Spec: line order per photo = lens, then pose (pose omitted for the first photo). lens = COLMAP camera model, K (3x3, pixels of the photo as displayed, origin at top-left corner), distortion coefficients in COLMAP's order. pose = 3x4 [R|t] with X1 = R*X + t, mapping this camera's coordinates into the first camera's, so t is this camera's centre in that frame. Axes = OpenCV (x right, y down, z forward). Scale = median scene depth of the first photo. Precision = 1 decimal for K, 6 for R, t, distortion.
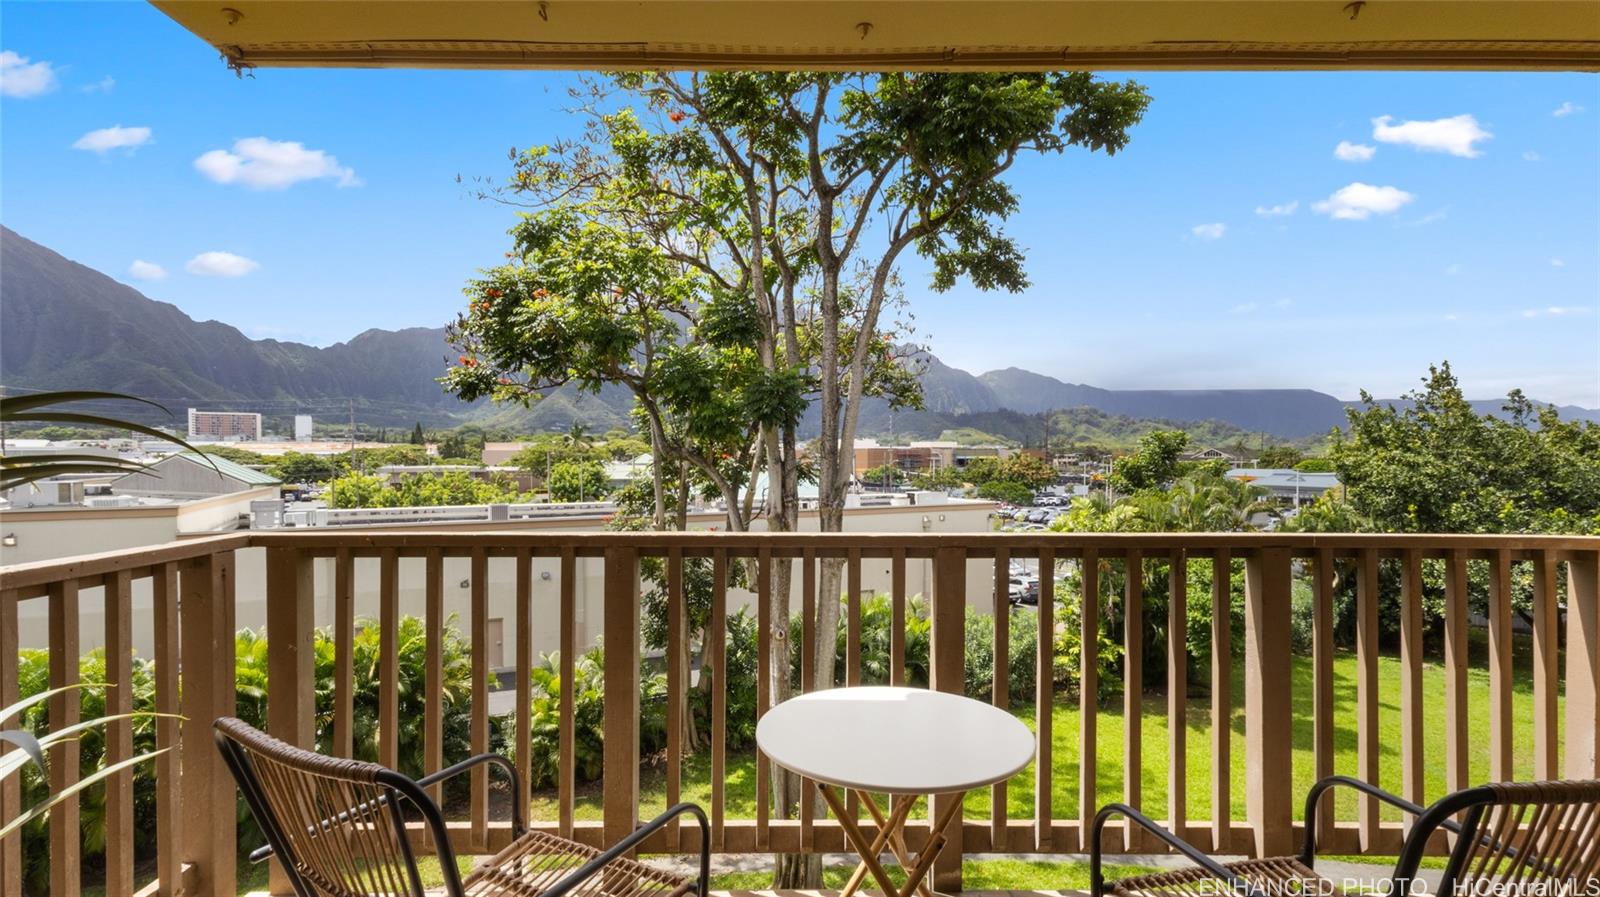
lens RADIAL K [[749.4, 0, 793.9], [0, 749.4, 452.8], [0, 0, 1]] dist [0.003331, 0.001017]
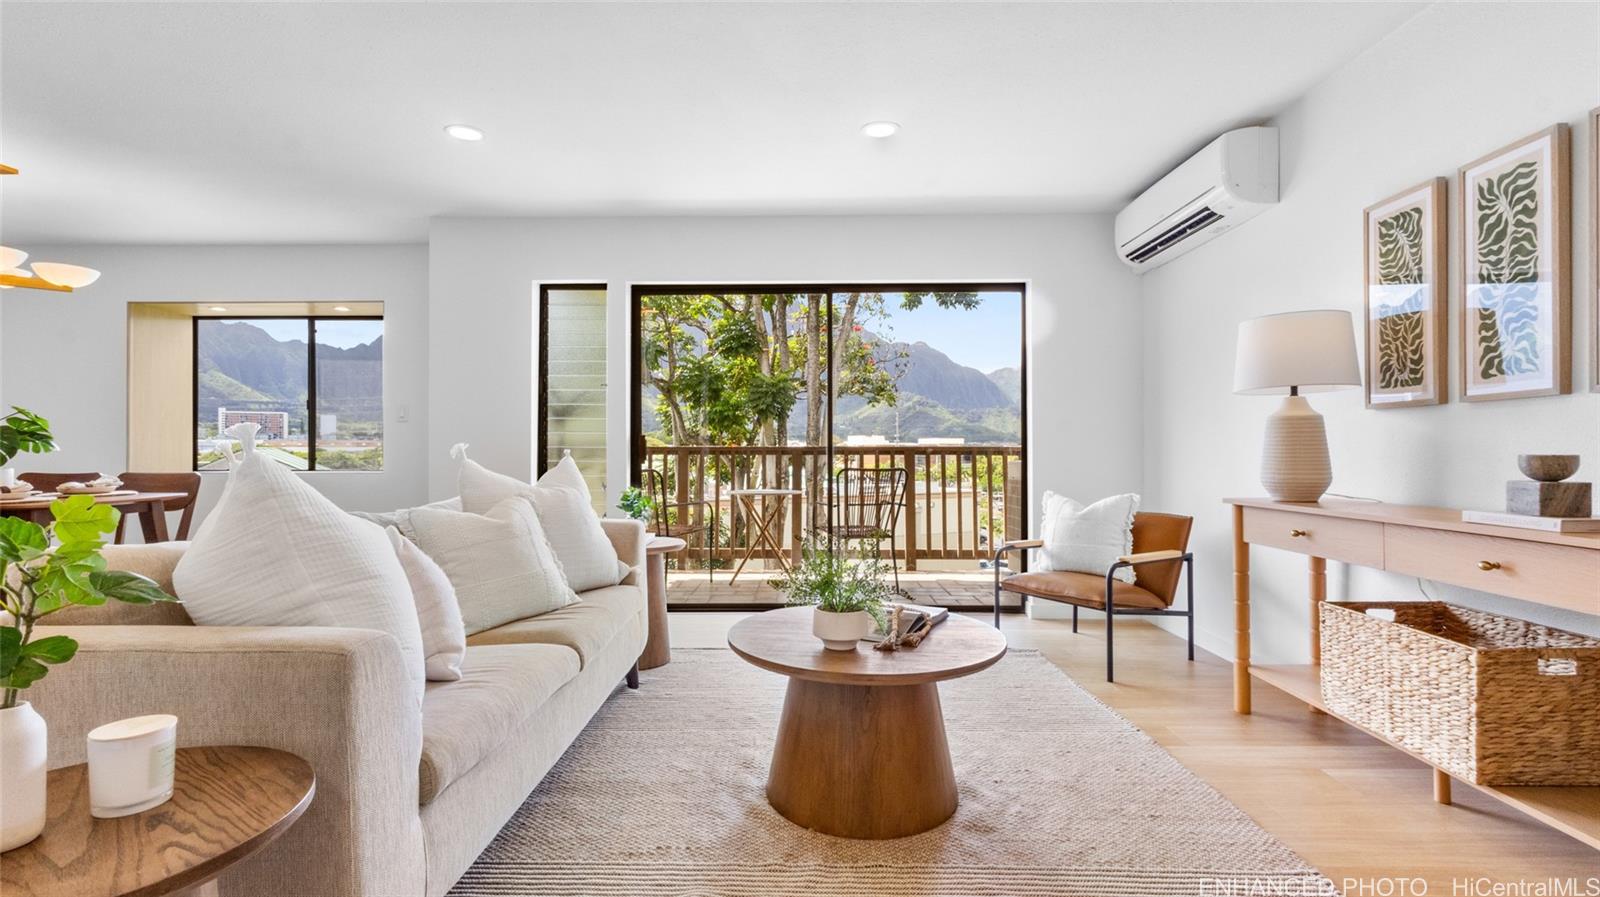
lens RADIAL K [[757.6, 0, 798.5], [0, 757.6, 439.5], [0, 0, 1]] dist [0.002215, 0.000865]
pose [[0.999922, -0.001396, -0.012393, 0.032427], [0.001200, 0.999874, -0.015819, 0.017652], [0.012413, 0.015803, 0.999798, -0.255756]]
